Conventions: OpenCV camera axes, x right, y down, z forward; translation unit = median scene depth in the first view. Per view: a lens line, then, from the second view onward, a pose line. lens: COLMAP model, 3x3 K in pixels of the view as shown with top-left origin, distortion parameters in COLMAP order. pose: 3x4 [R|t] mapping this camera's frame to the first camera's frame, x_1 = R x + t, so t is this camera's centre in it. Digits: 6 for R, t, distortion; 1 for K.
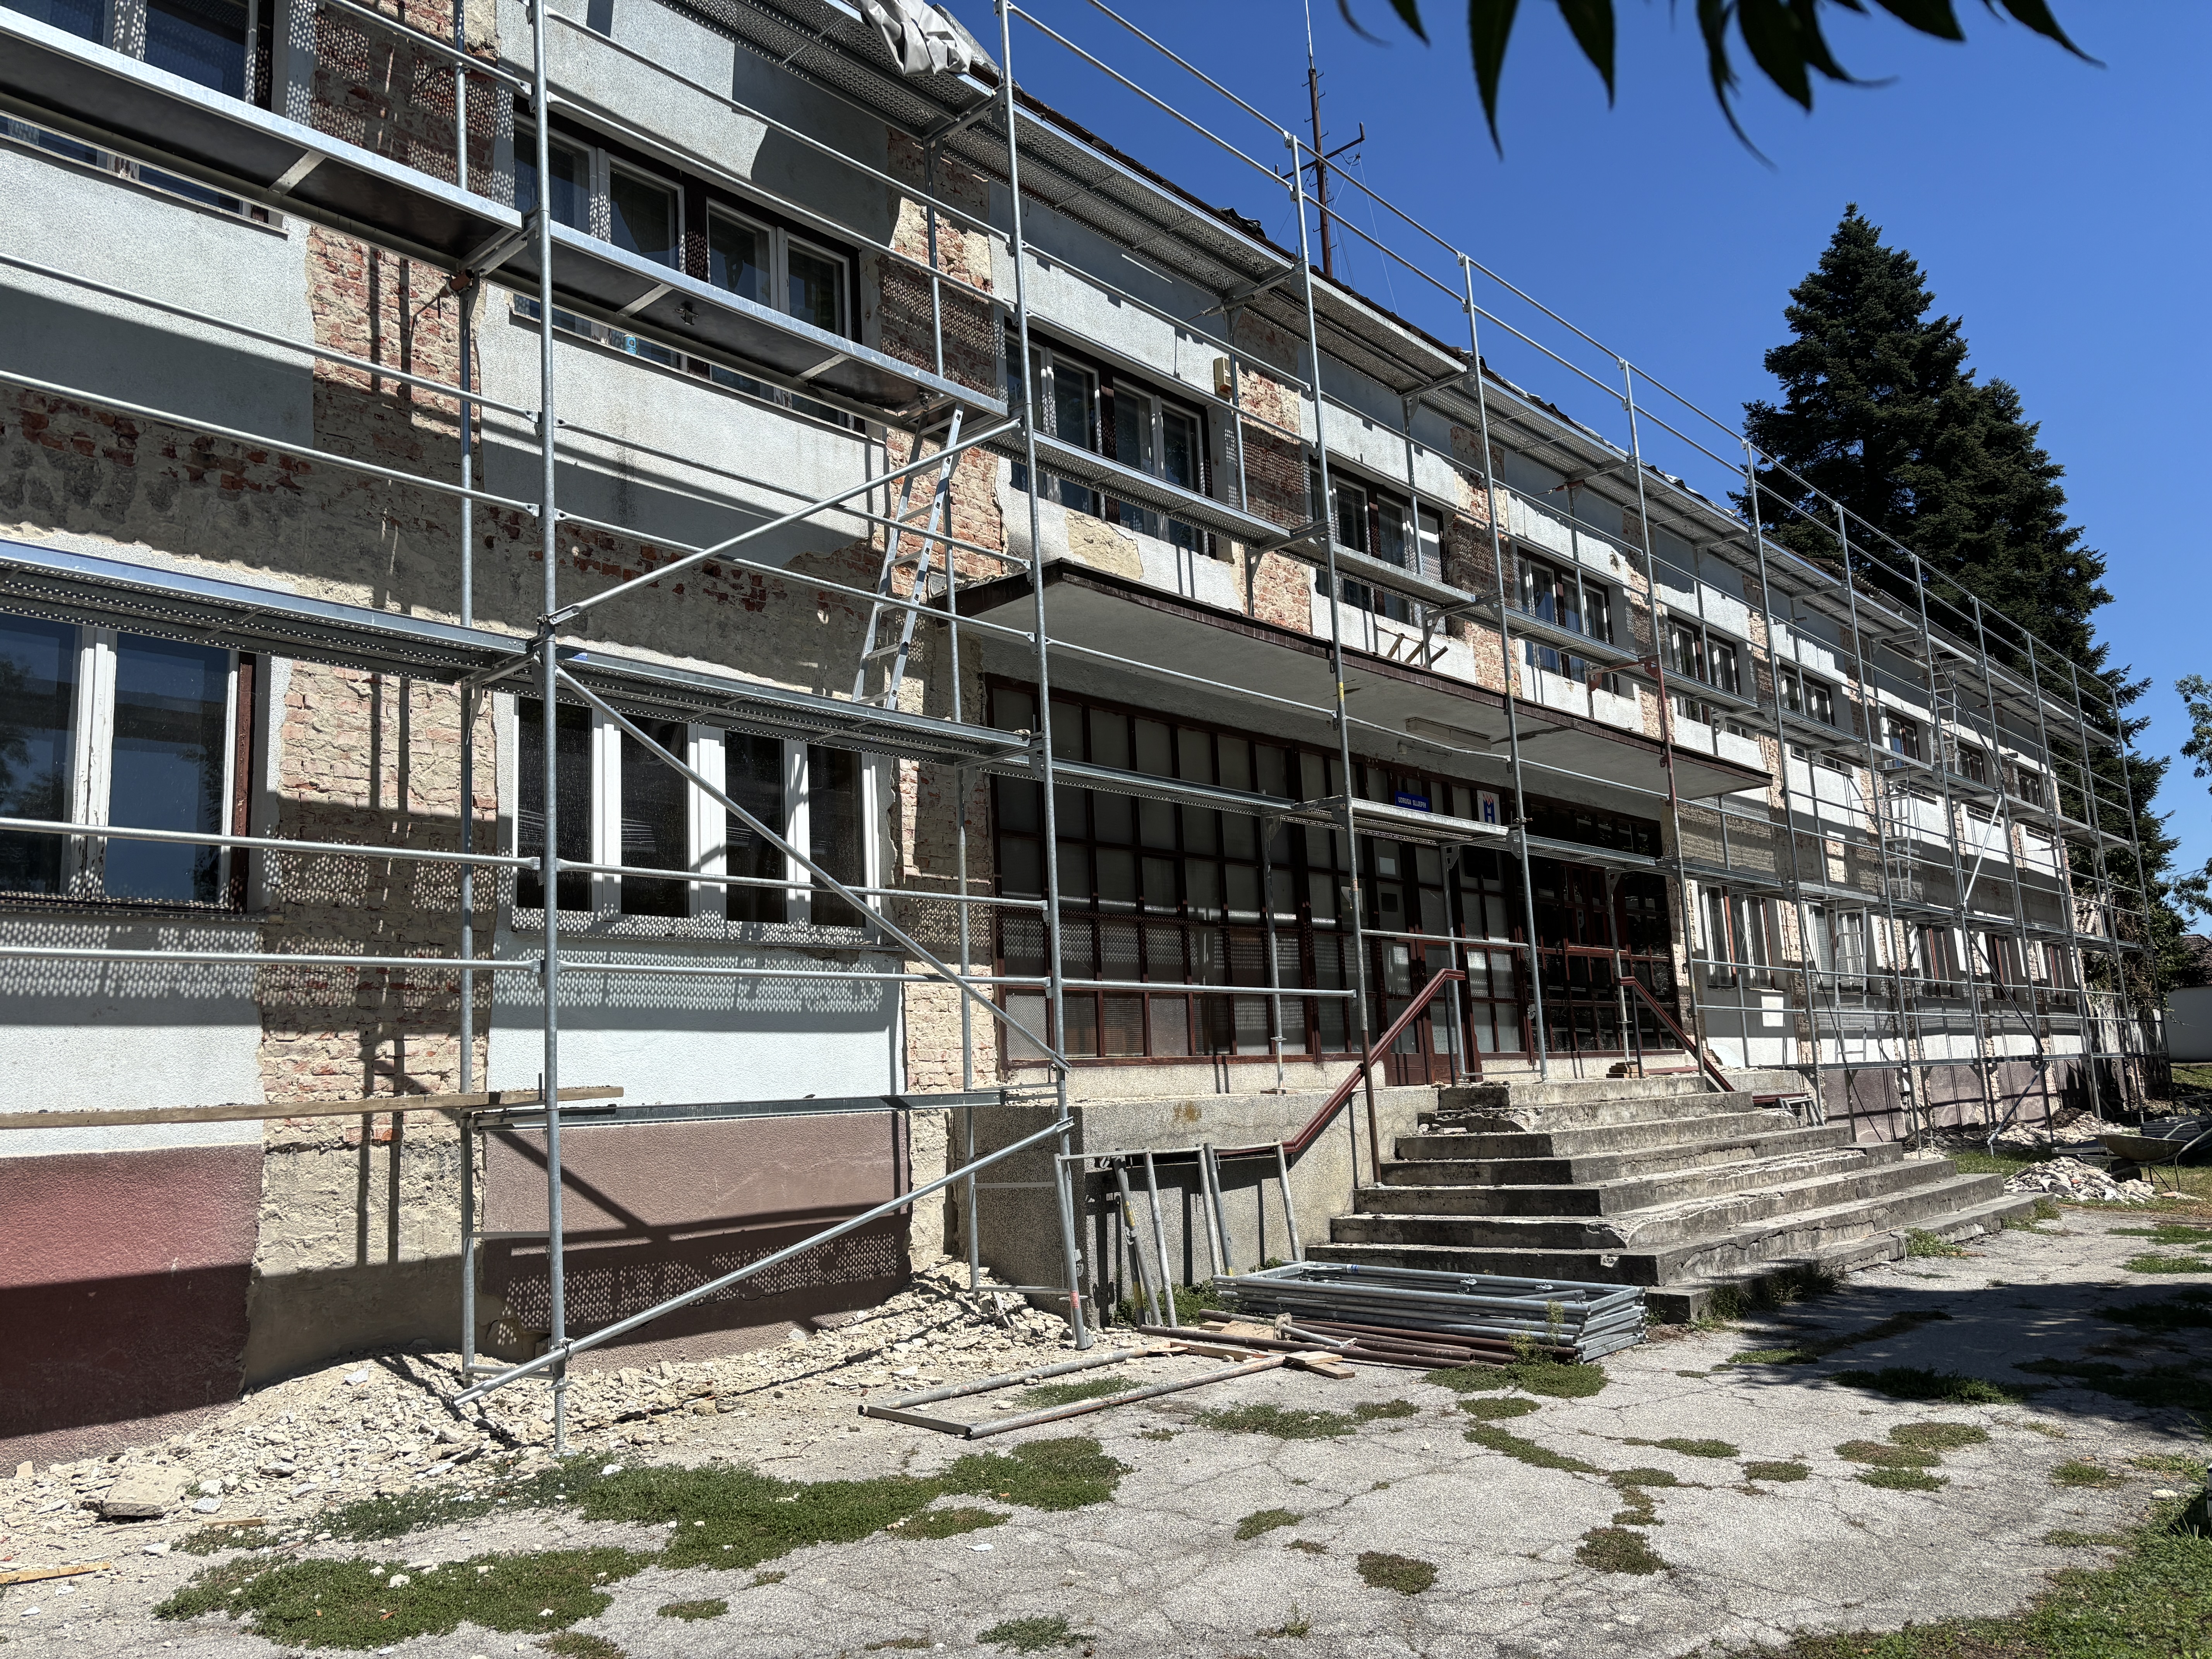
lens RADIAL K [[1649.1, 0, 1097.4], [0, 1649.1, 837.7], [0, 0, 1]] dist [0.052382, -0.051405]
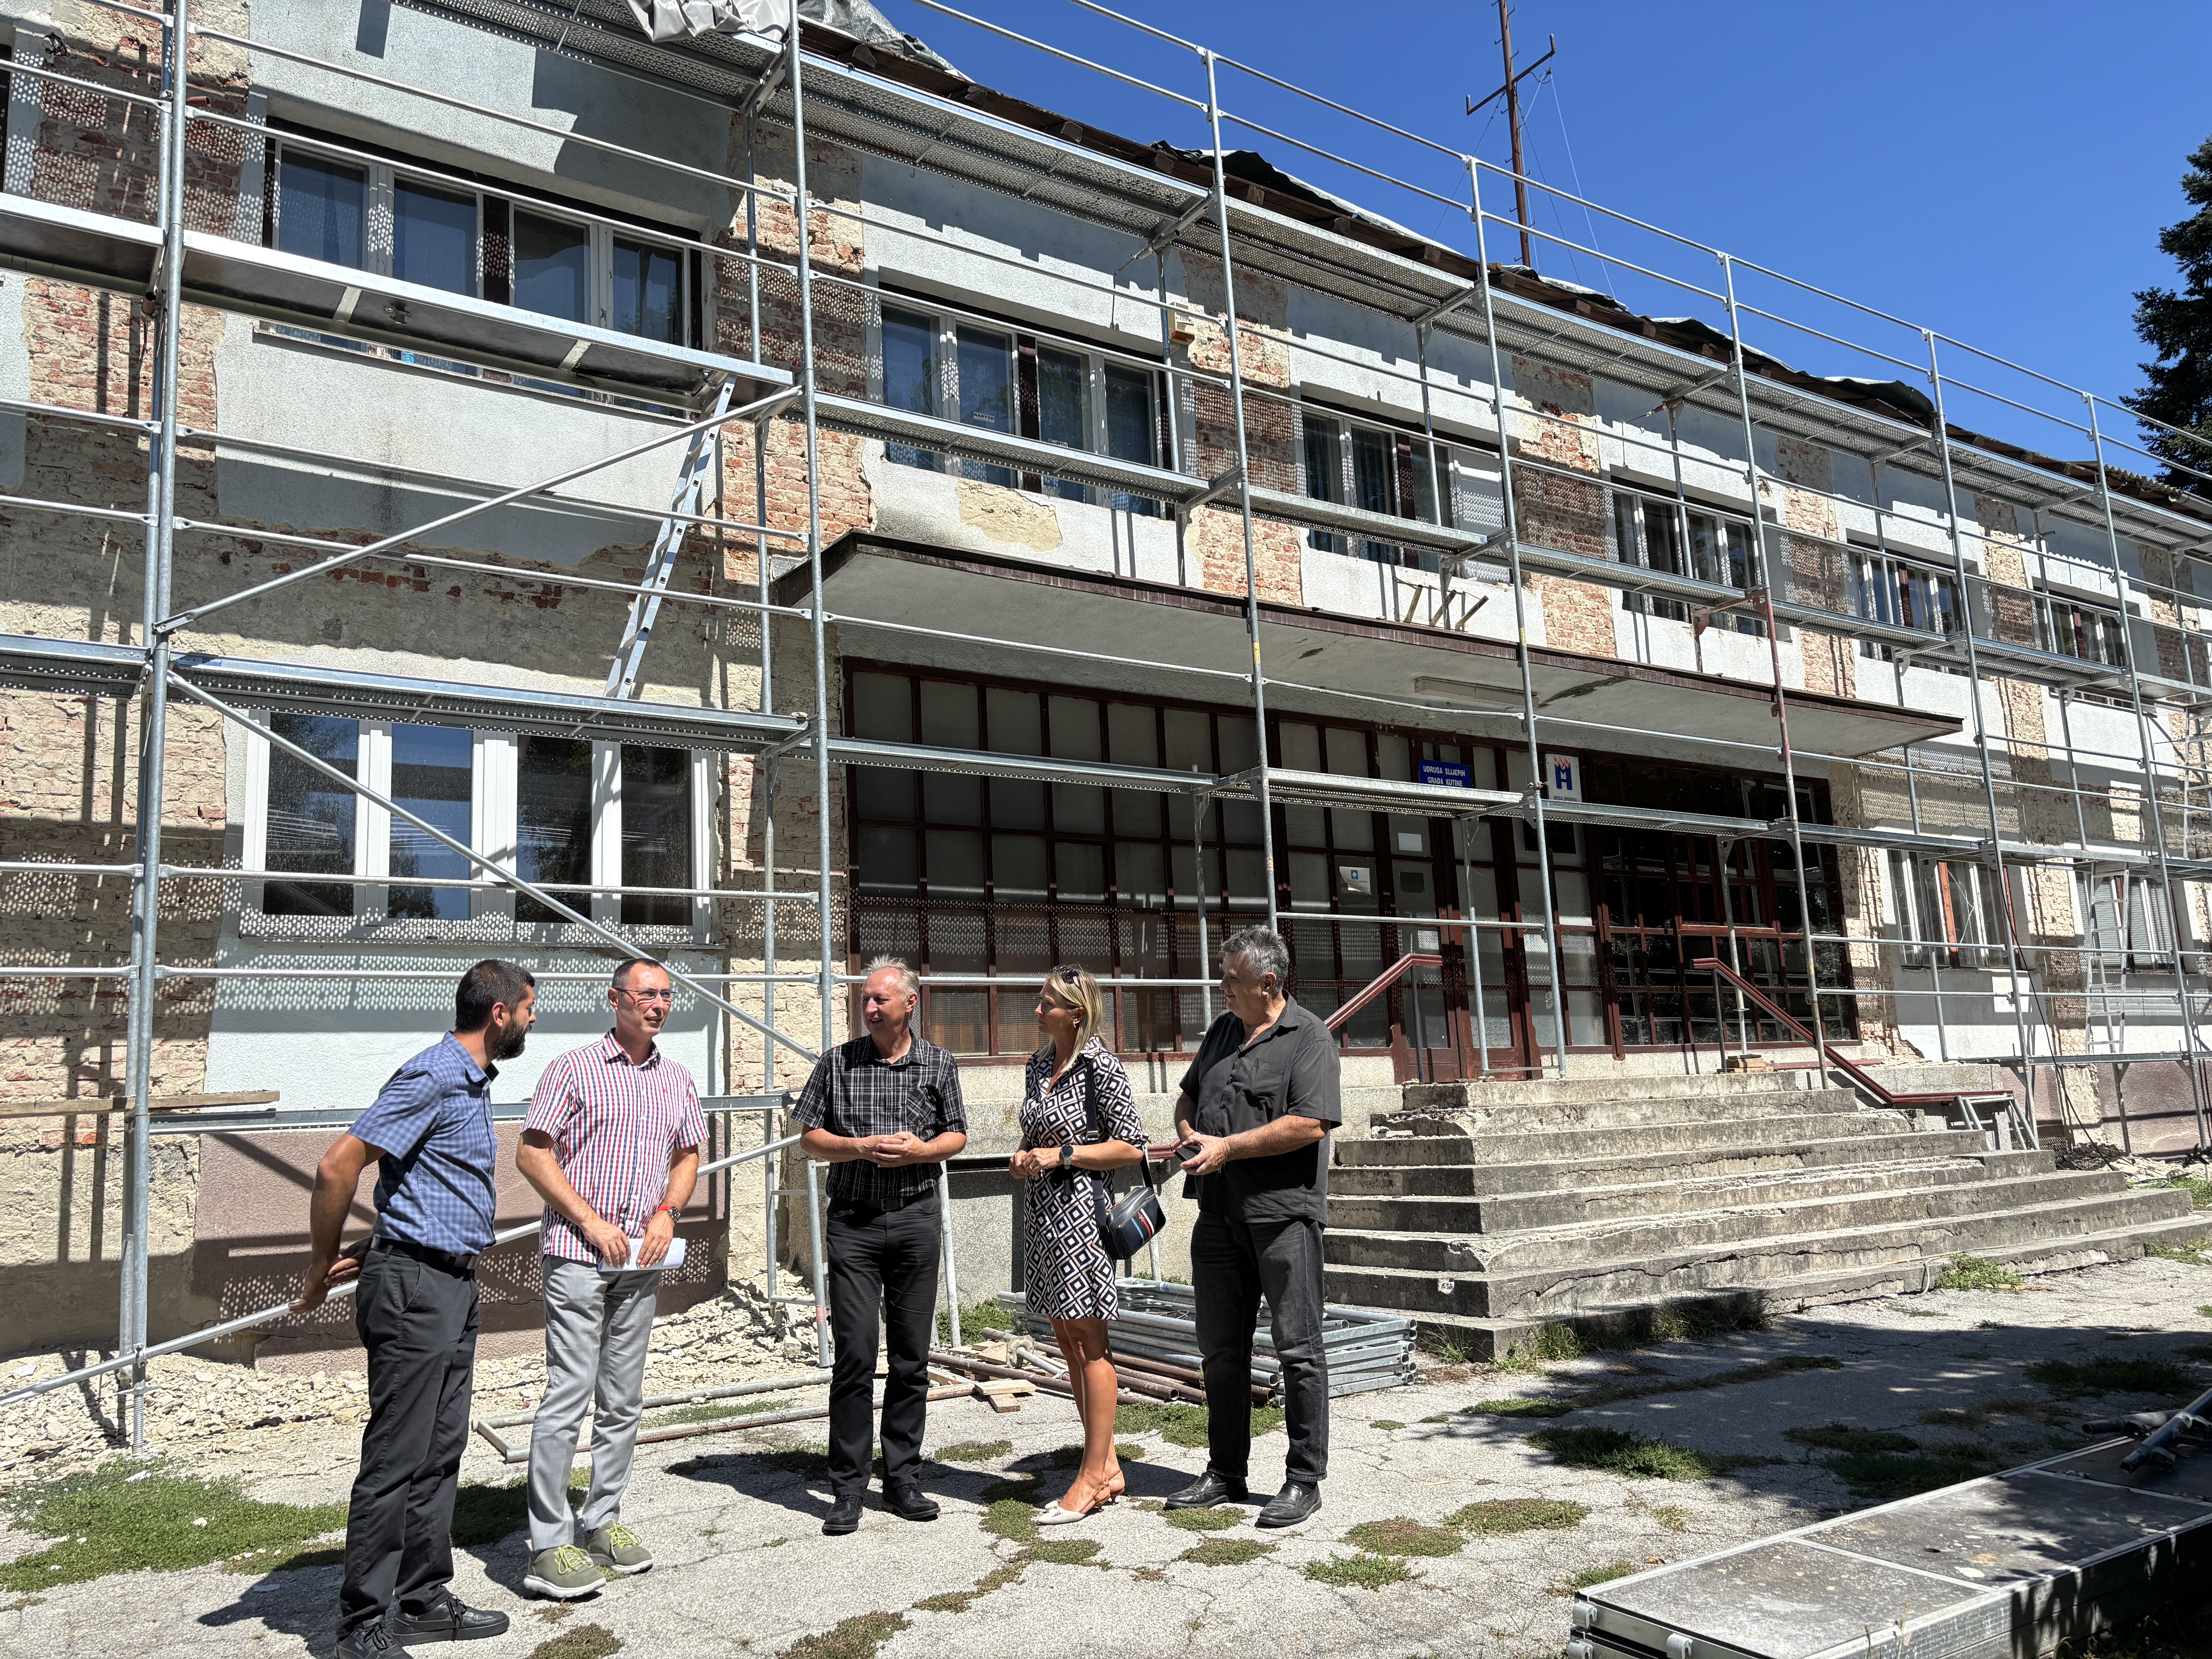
lens RADIAL K [[1647.4, 0, 1105.4], [0, 1647.4, 845.5], [0, 0, 1]] dist [0.056134, -0.055910]
pose [[0.969259, -0.038170, -0.243063, 0.286471], [0.039807, 0.999206, 0.001824, 0.013147], [0.242800, -0.011443, 0.970009, 0.096554]]
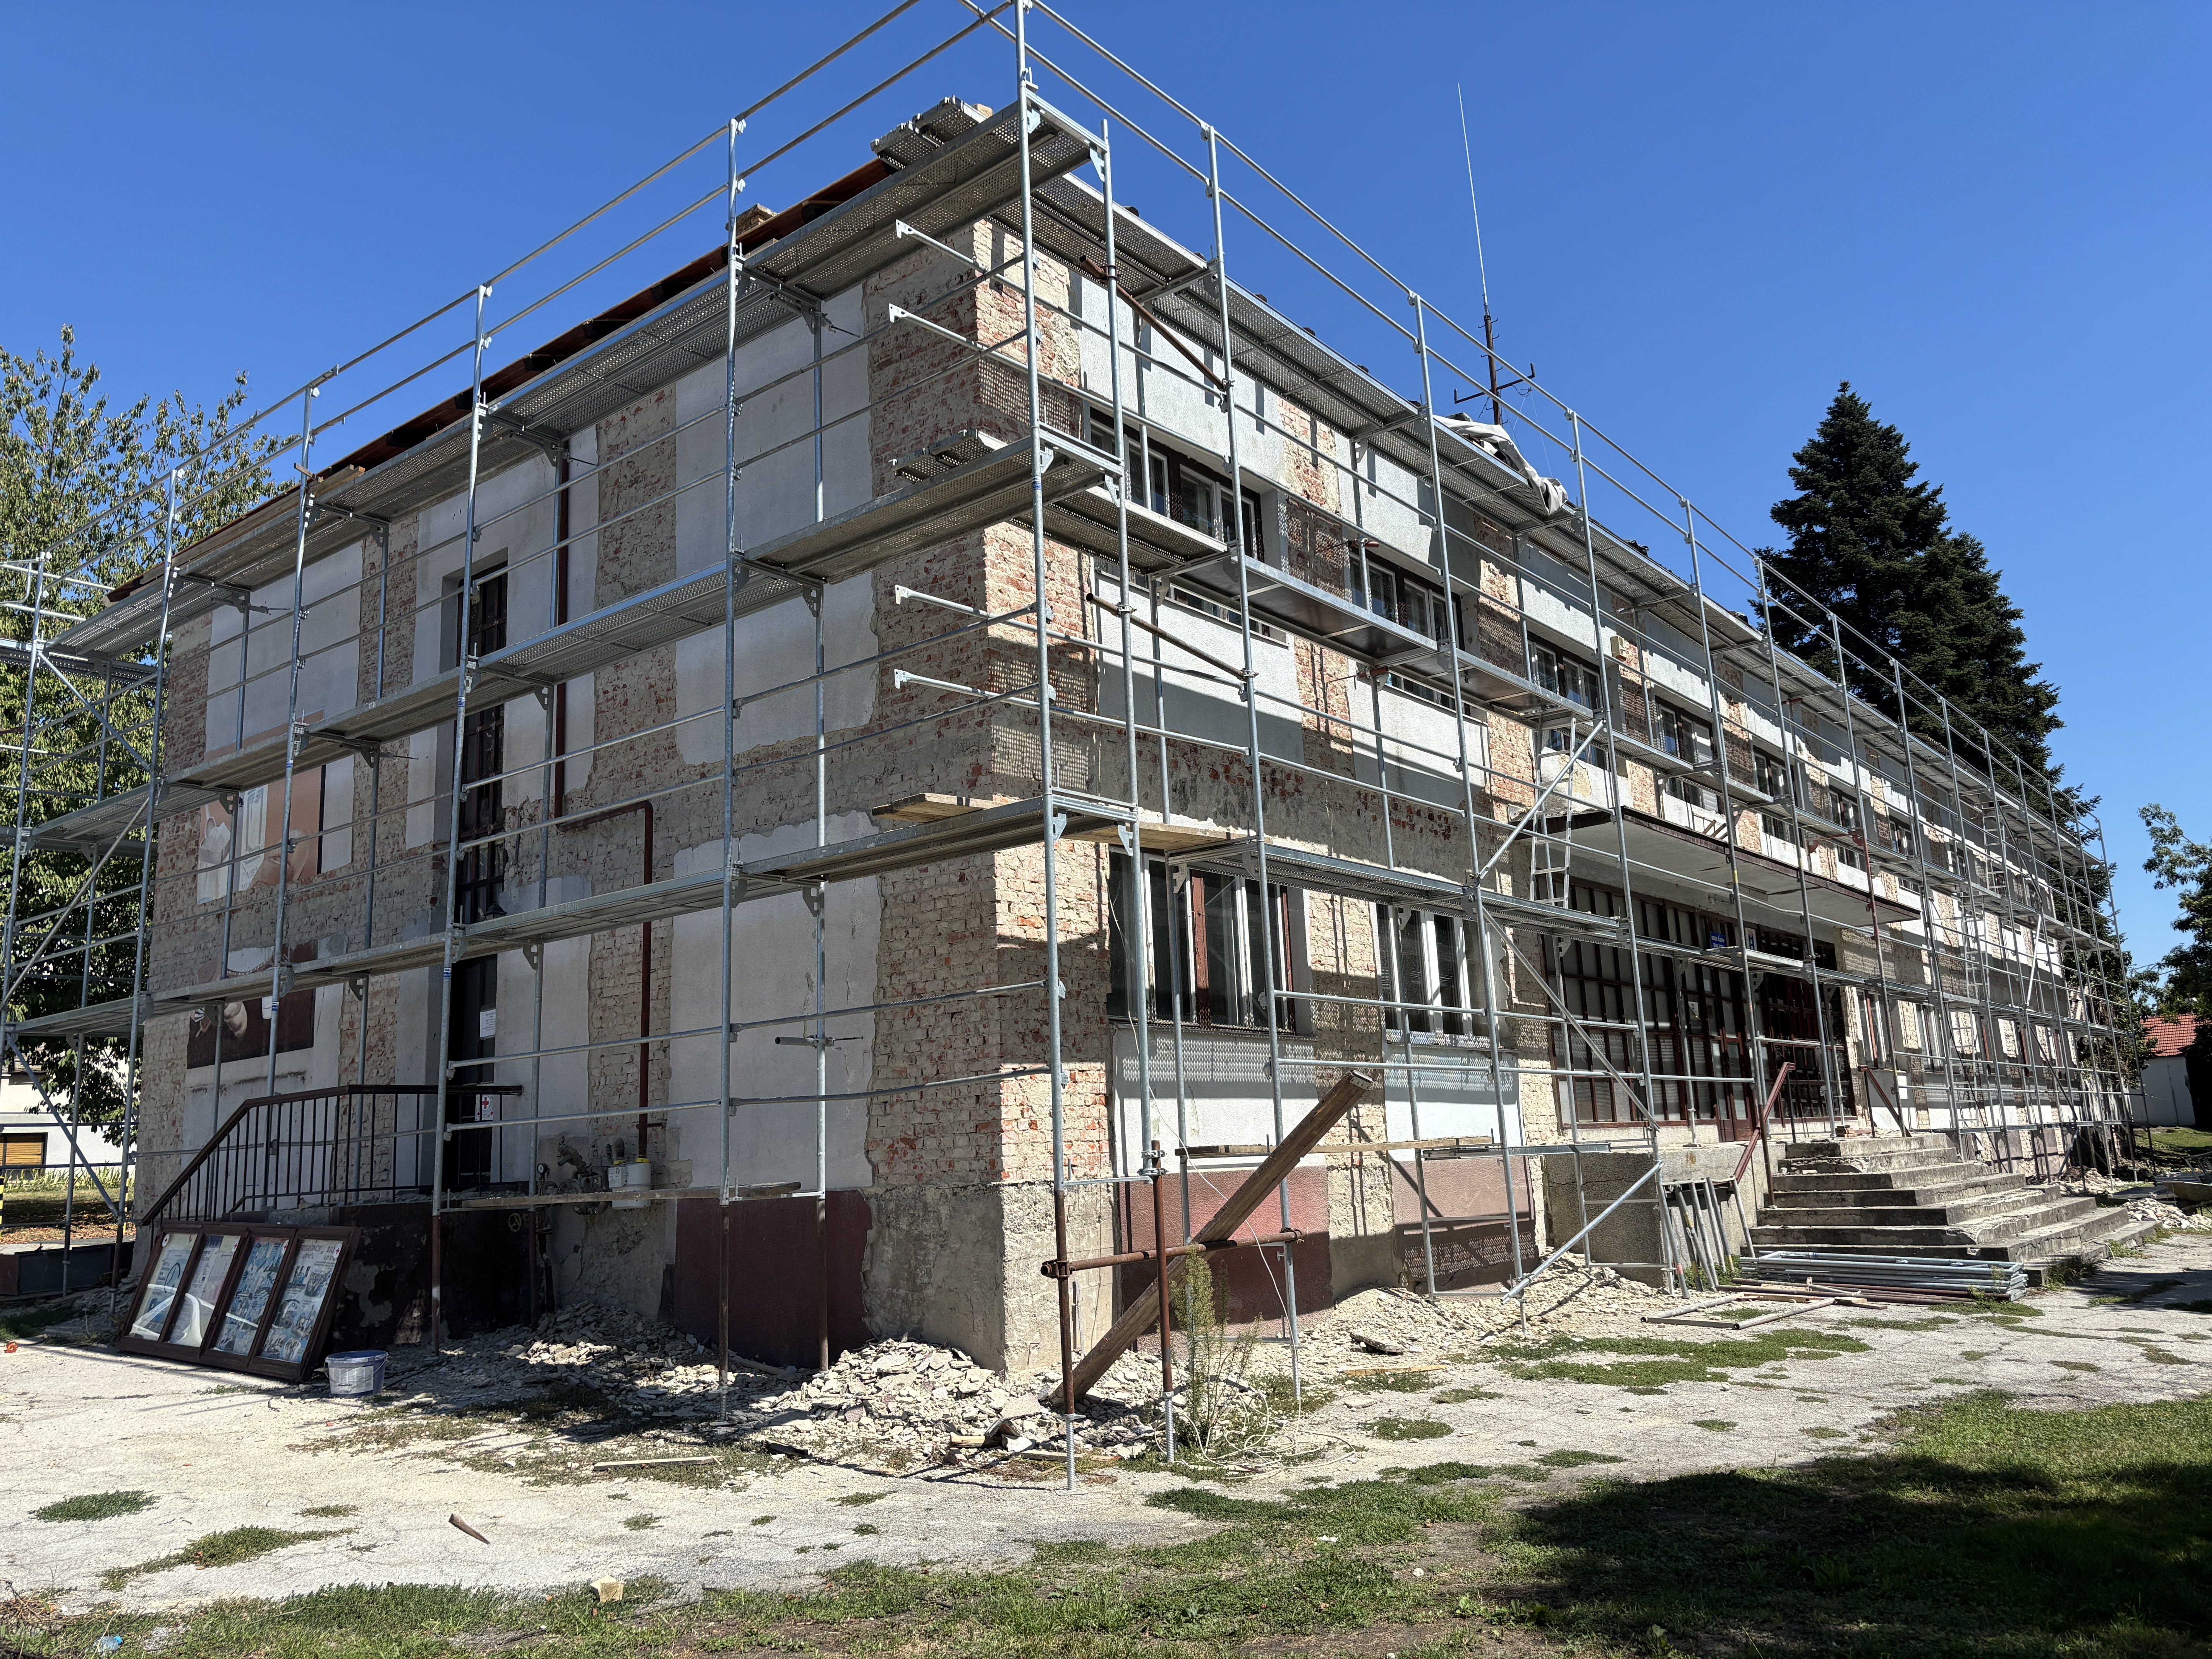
lens RADIAL K [[1649.1, 0, 1097.4], [0, 1649.1, 837.7], [0, 0, 1]] dist [0.052382, -0.051405]
pose [[0.998282, 0.016788, 0.056143, -0.520050], [-0.014894, 0.999311, -0.033987, -0.064537], [-0.056675, 0.033092, 0.997844, -0.475114]]
